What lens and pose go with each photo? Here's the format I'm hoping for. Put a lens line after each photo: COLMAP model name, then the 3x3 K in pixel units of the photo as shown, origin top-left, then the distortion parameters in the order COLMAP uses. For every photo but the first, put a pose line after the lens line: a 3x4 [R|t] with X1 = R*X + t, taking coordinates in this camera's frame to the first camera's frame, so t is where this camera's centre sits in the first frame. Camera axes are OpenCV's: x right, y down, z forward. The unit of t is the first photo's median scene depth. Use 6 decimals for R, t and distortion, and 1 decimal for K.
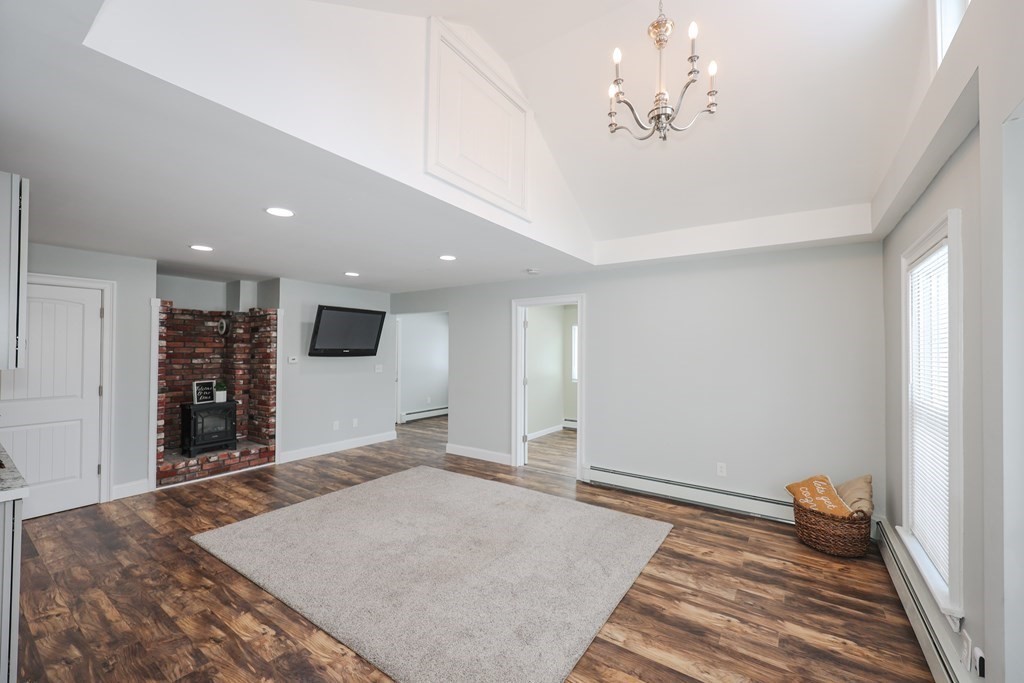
lens RADIAL K [[417.1, 0, 508.9], [0, 417.1, 336.7], [0, 0, 1]] dist [-0.000801, -0.000187]
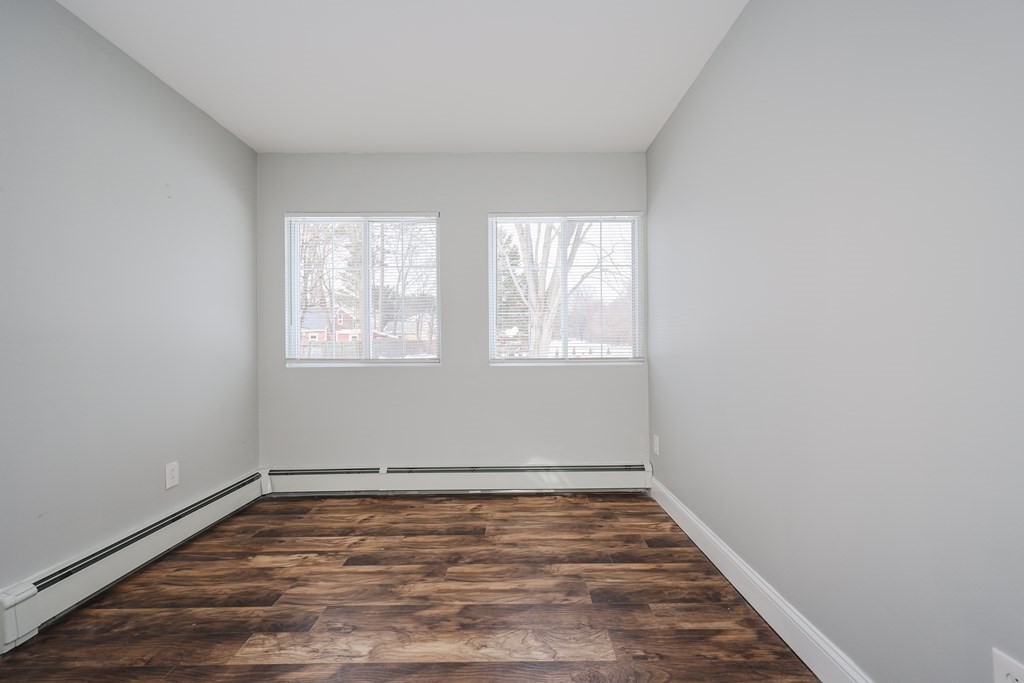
lens RADIAL K [[416.1, 0, 513.2], [0, 416.1, 345.9], [0, 0, 1]] dist [0.000392, 0.000518]
pose [[0.823576, -0.015902, 0.566983, -0.360726], [-0.003675, 0.999436, 0.033369, 0.144344], [-0.567194, -0.029565, 0.823053, 1.437477]]
